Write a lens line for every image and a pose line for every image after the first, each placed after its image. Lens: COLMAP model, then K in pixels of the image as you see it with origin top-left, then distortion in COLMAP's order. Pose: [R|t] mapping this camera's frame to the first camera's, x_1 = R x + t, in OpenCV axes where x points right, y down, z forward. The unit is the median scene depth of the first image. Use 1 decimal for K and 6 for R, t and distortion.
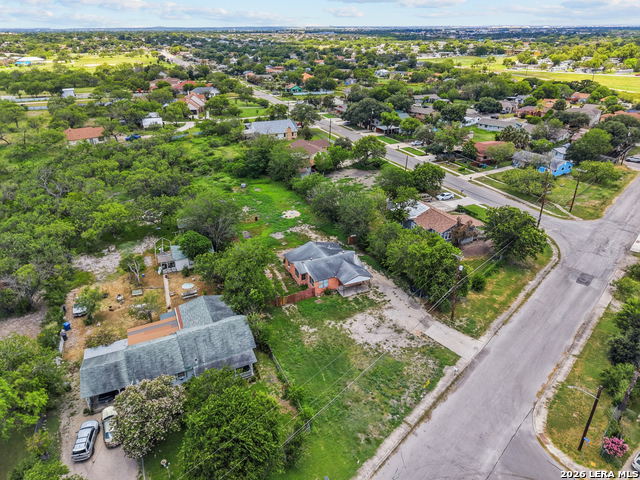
lens RADIAL K [[416.4, 0, 319.0], [0, 416.4, 254.6], [0, 0, 1]] dist [0.055705, -0.075374]
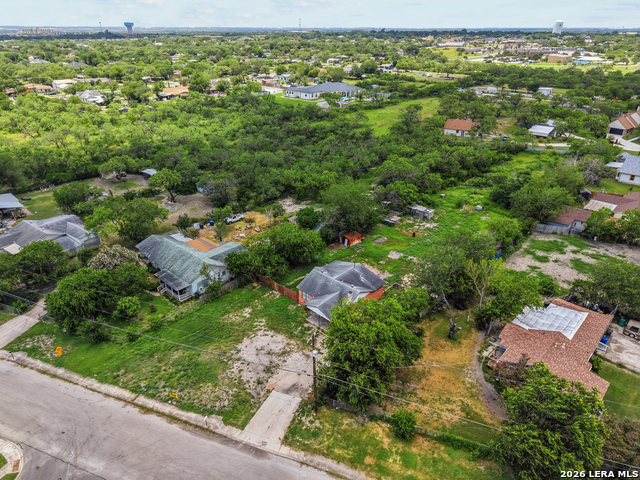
lens RADIAL K [[416.4, 0, 319.0], [0, 416.4, 254.6], [0, 0, 1]] dist [0.055705, -0.075374]
pose [[0.373083, 0.444404, -0.814441, 0.805338], [-0.442696, 0.856718, 0.264680, -0.296163], [0.815371, 0.261802, 0.516363, 0.535211]]
